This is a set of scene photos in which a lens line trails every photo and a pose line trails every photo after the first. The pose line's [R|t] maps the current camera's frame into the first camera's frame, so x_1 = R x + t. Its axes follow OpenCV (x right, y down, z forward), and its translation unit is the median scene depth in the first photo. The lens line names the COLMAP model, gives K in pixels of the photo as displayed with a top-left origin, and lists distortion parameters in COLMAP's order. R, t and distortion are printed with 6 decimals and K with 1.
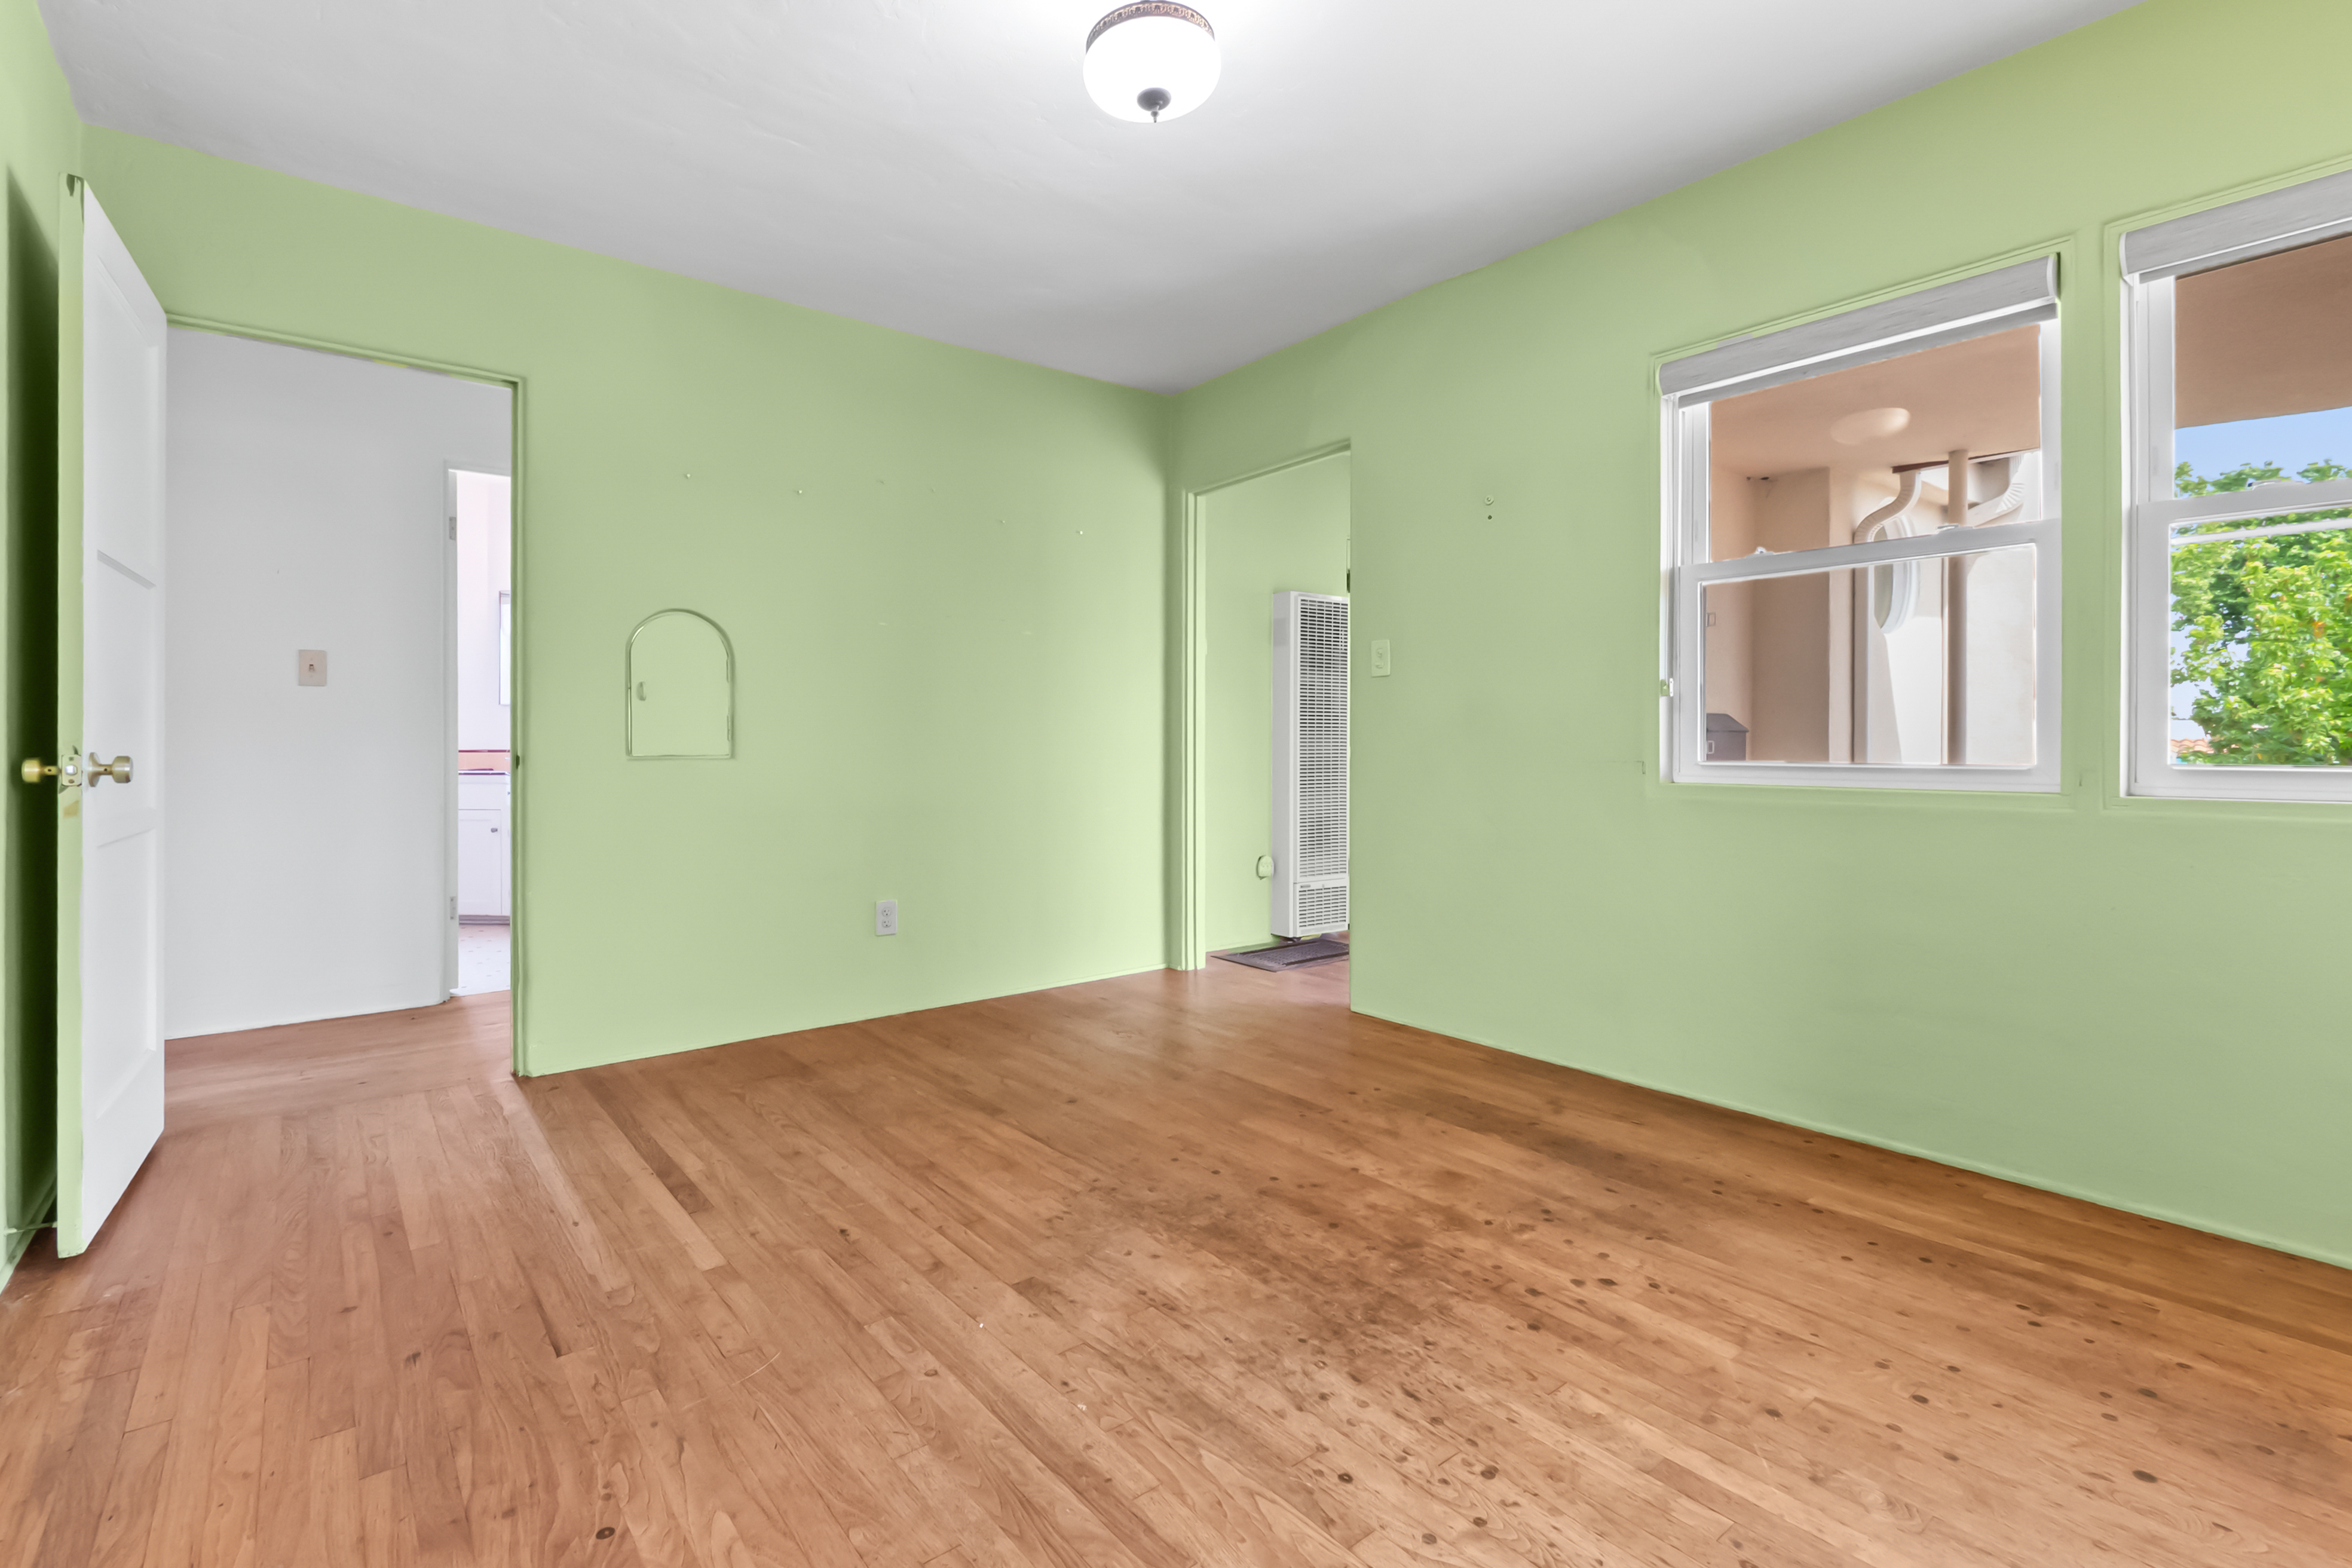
lens RADIAL K [[1076.1, 0, 1174.7], [0, 1076.1, 749.1], [0, 0, 1]] dist [0.002695, -0.001535]
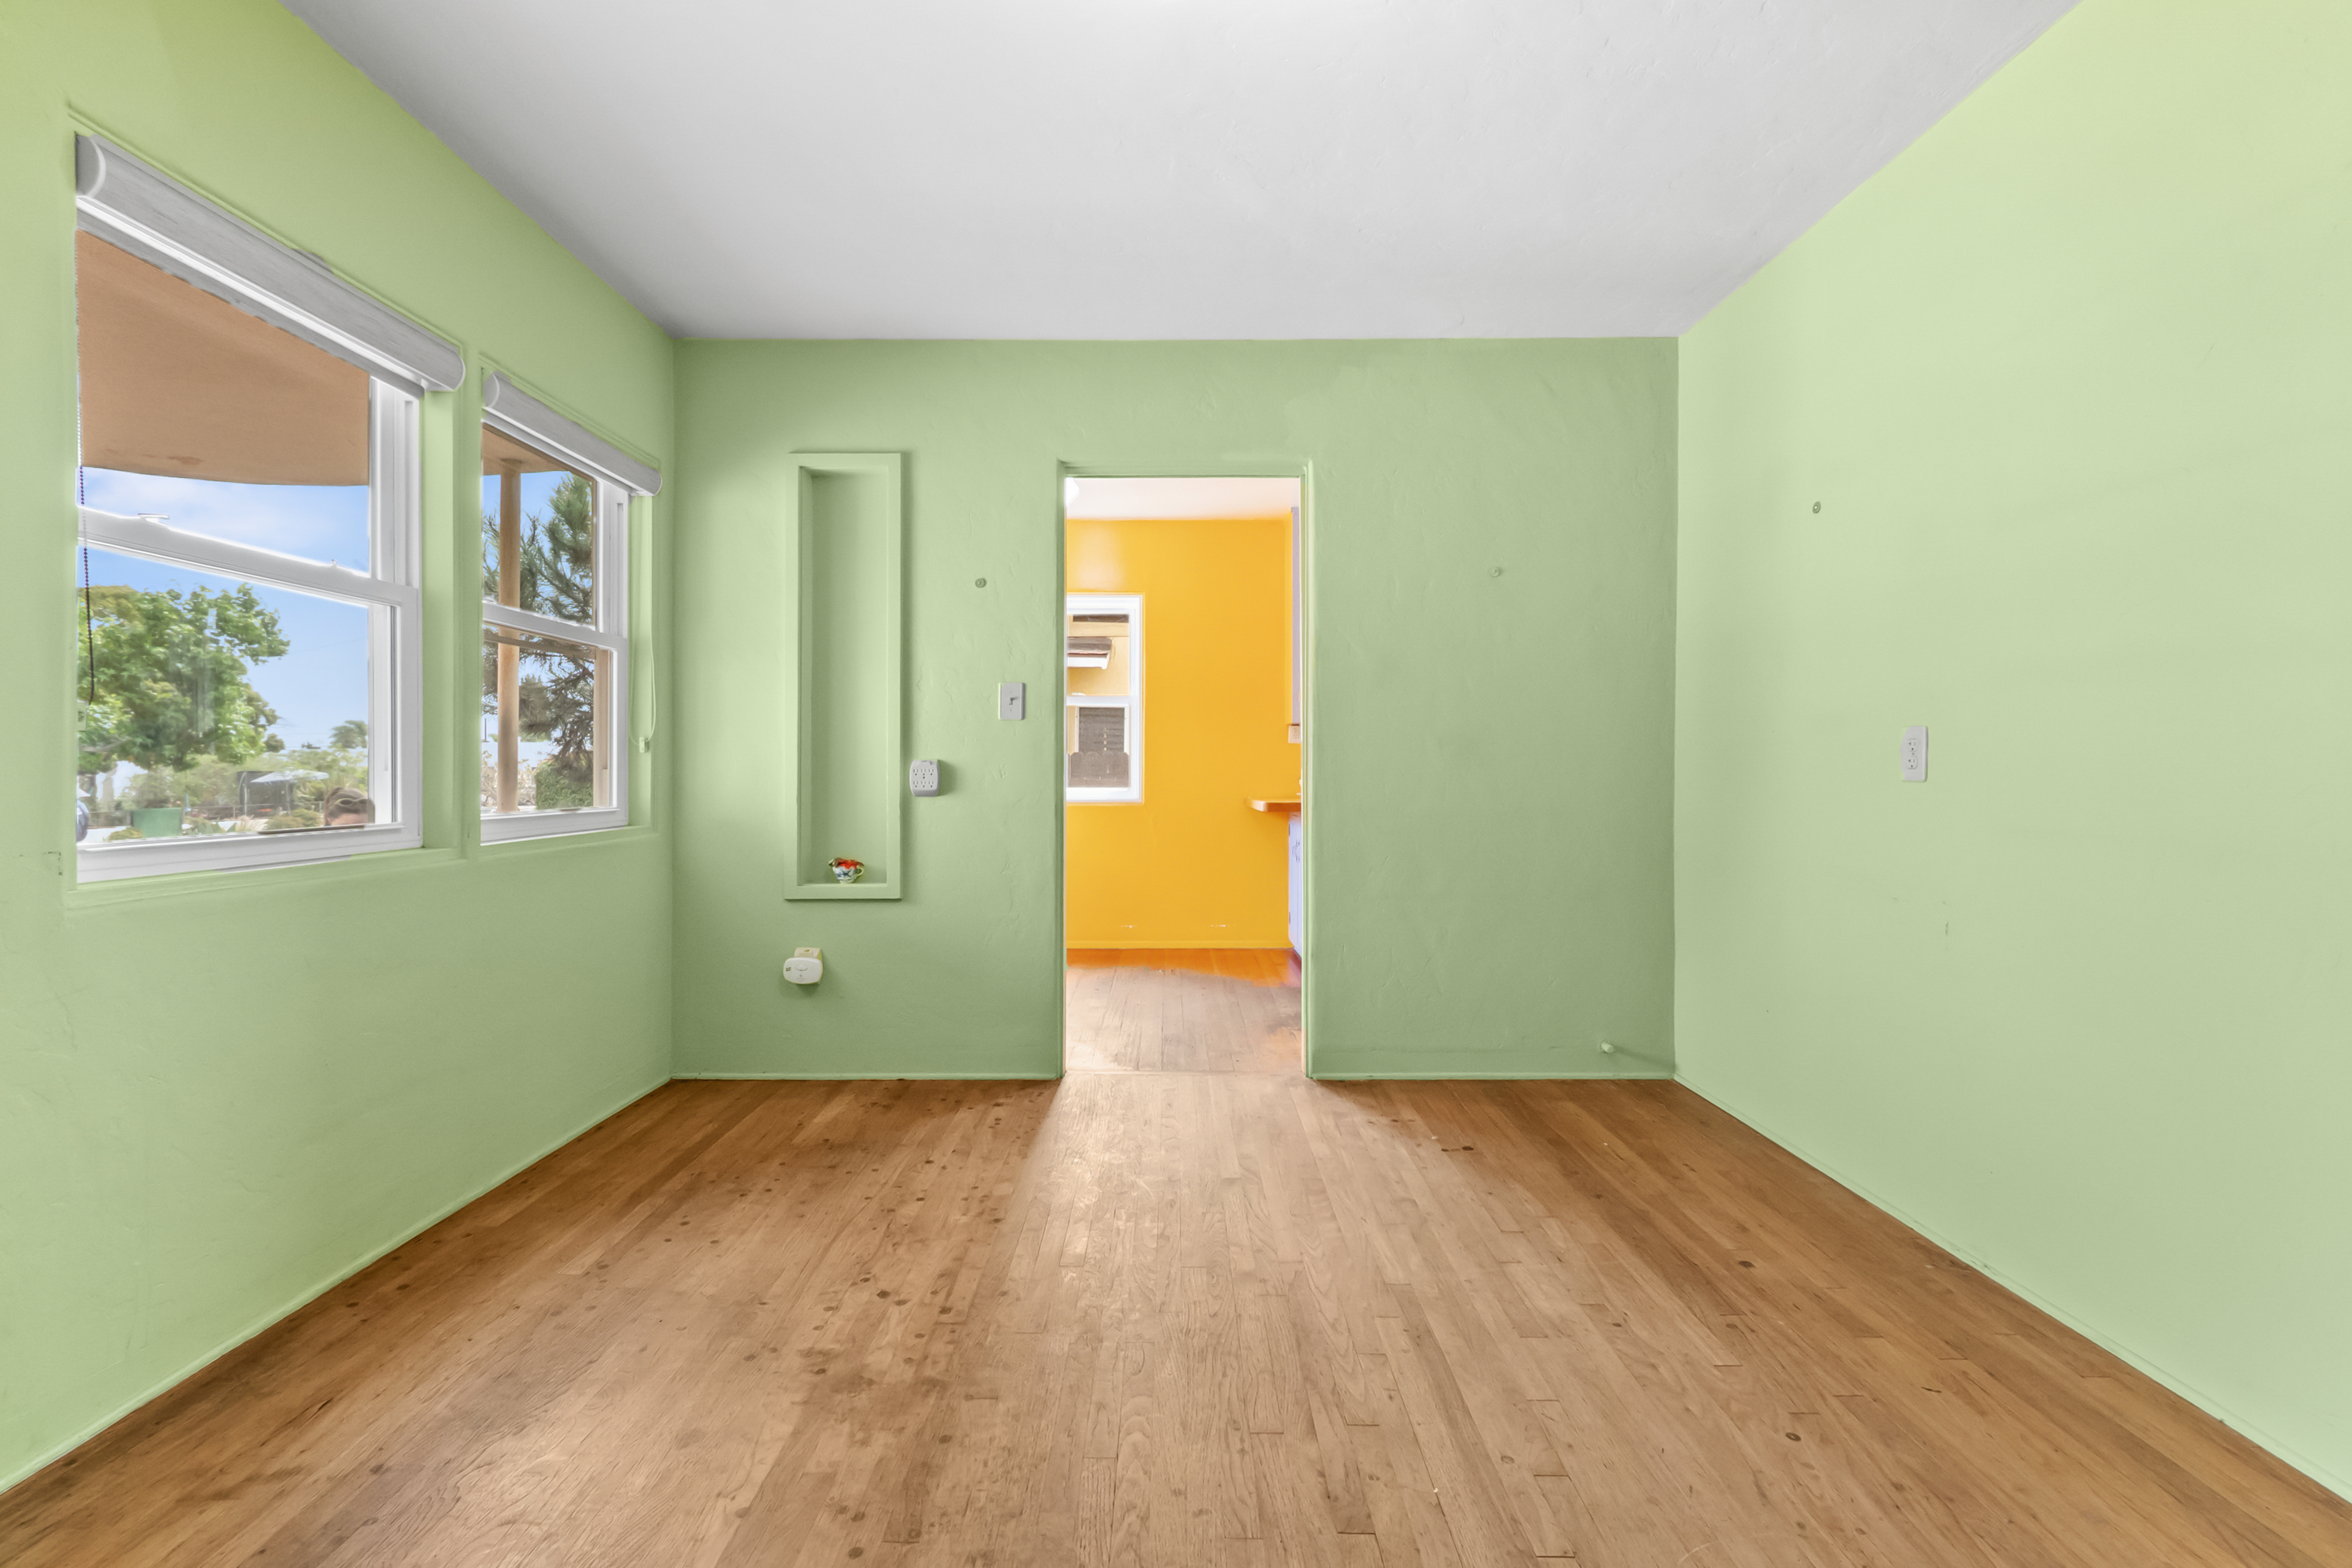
lens RADIAL K [[1076.1, 0, 1174.7], [0, 1076.1, 749.1], [0, 0, 1]] dist [0.002695, -0.001535]
pose [[-0.778723, 0.011474, 0.627263, -0.559789], [0.006343, 0.999926, -0.010416, -0.049799], [-0.627335, -0.004132, -0.778738, 1.789892]]
